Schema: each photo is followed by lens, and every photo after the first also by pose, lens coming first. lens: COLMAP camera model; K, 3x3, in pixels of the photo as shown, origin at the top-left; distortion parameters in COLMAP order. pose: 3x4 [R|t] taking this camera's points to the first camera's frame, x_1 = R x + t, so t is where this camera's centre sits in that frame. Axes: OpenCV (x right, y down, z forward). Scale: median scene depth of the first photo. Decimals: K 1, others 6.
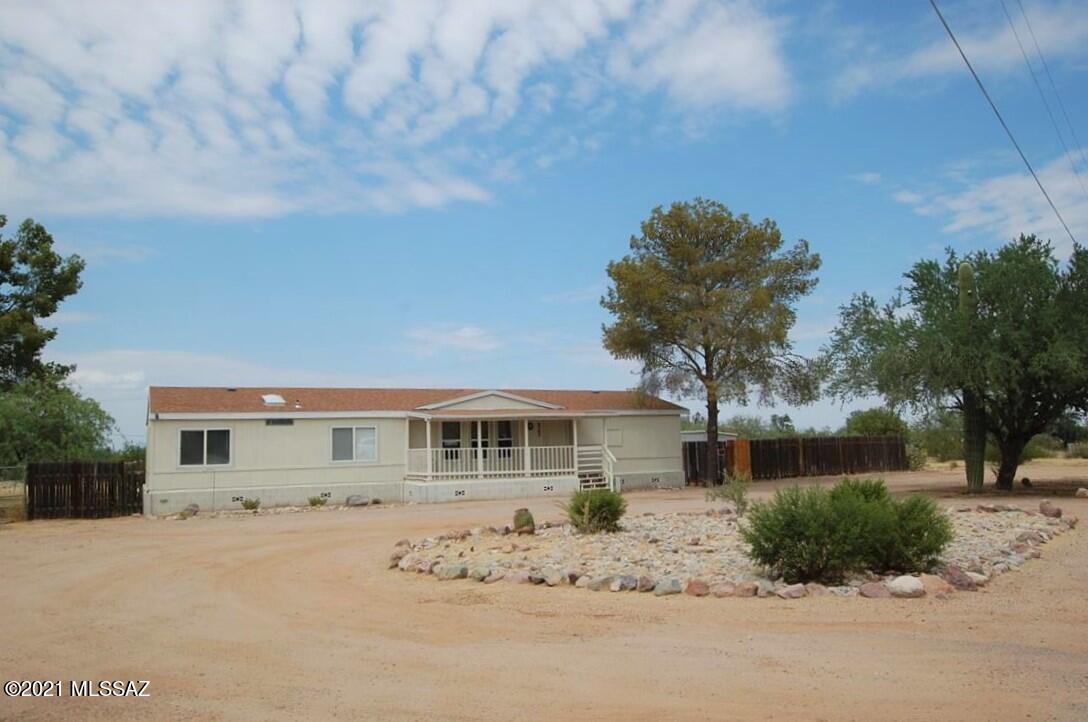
lens RADIAL K [[885.3, 0, 544.0], [0, 885.3, 361.0], [0, 0, 1]] dist [-0.001036, 0.000621]
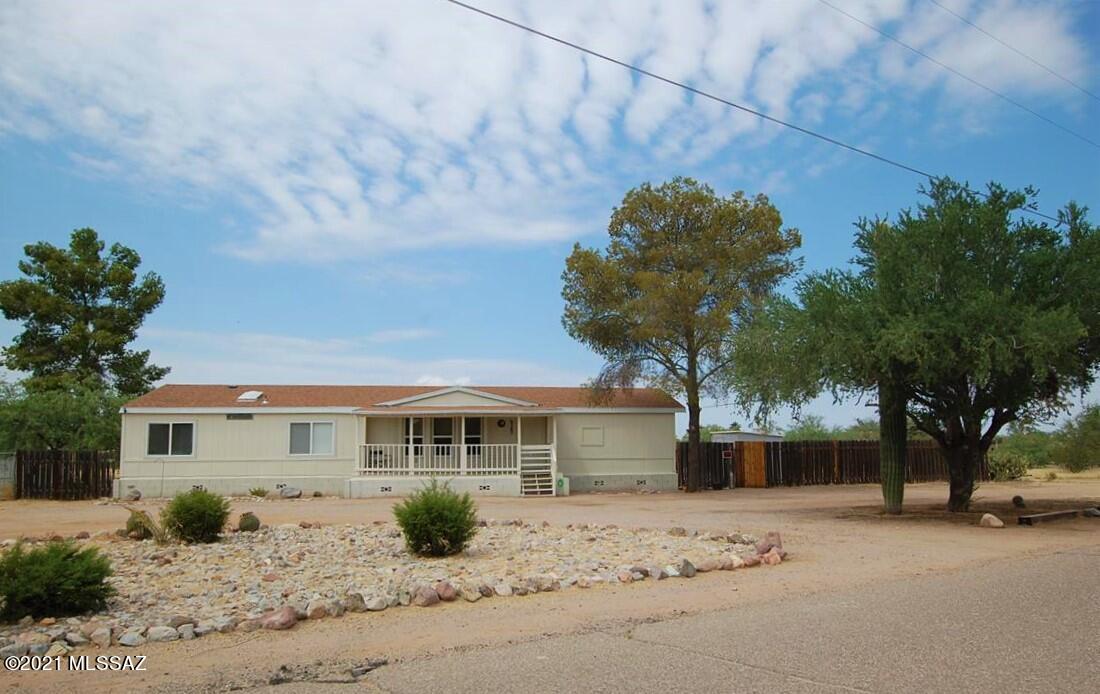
lens RADIAL K [[807.2, 0, 550.9], [0, 807.2, 394.8], [0, 0, 1]] dist [0.002431, -0.001427]
pose [[0.950868, 0.000076, -0.309596, 0.346200], [0.011300, 0.999325, 0.034952, 0.012659], [0.309390, -0.036733, 0.950226, 0.188818]]
